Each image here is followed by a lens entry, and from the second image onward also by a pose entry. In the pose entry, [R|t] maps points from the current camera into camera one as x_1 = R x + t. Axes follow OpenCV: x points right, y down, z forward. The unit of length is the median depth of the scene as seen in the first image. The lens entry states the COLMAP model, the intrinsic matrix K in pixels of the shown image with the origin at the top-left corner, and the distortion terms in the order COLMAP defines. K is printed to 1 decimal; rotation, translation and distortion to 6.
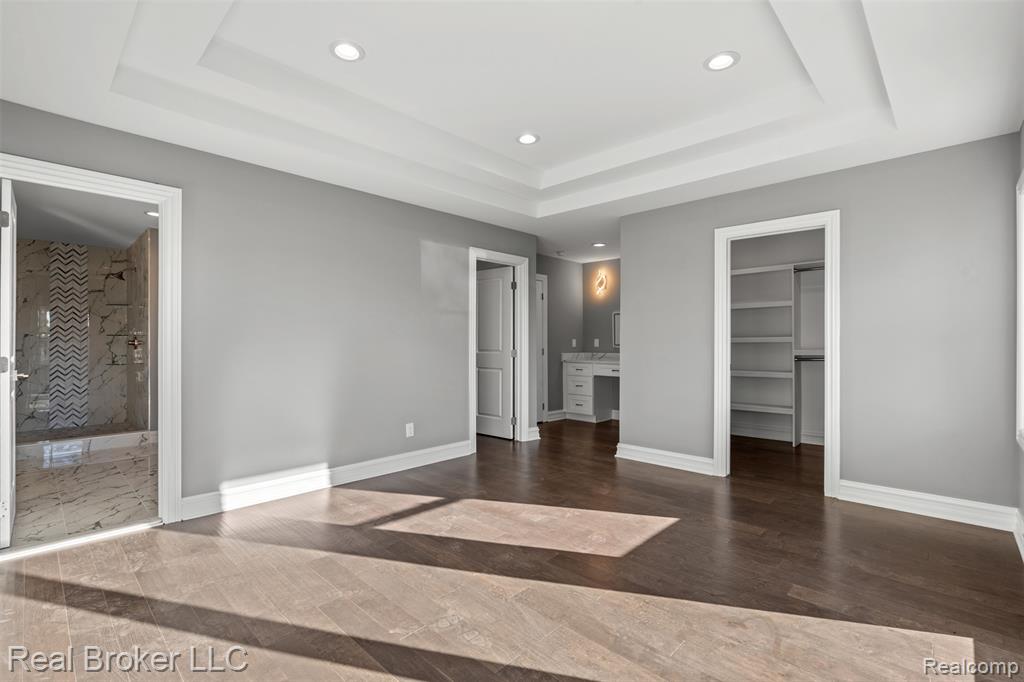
lens RADIAL K [[463.6, 0, 512.1], [0, 463.6, 339.2], [0, 0, 1]] dist [-0.002395, 0.002468]
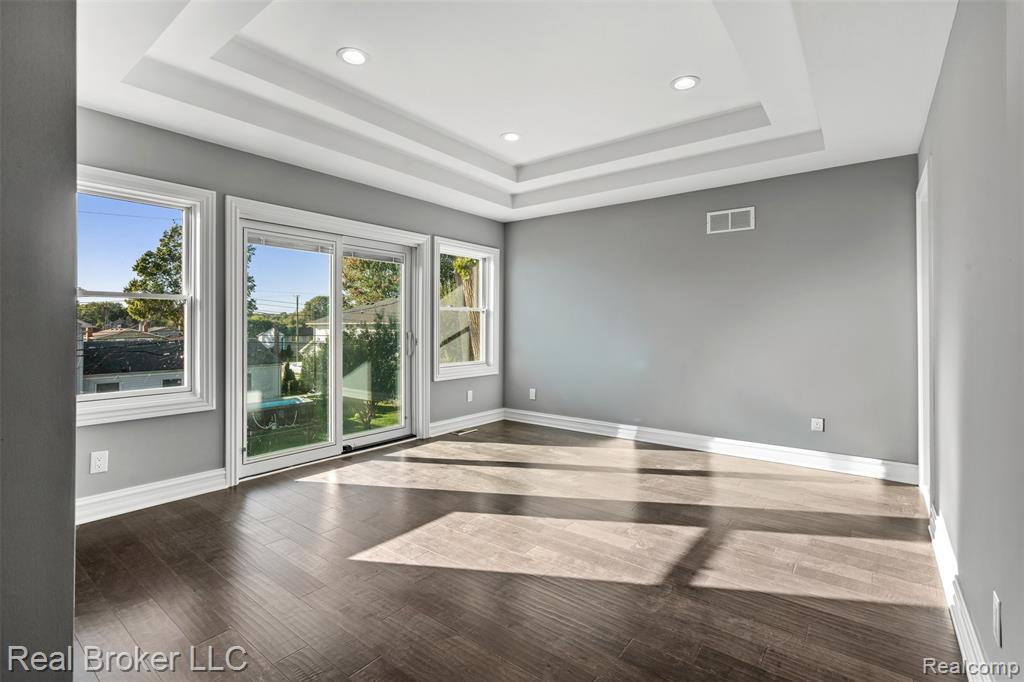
lens RADIAL K [[463.6, 0, 508.7], [0, 463.6, 344.8], [0, 0, 1]] dist [-0.002395, 0.002468]
pose [[-0.995427, 0.004435, -0.095418, 0.082175], [0.000896, 0.999311, 0.037099, 0.003971], [0.095516, 0.036844, -0.994746, 0.843709]]
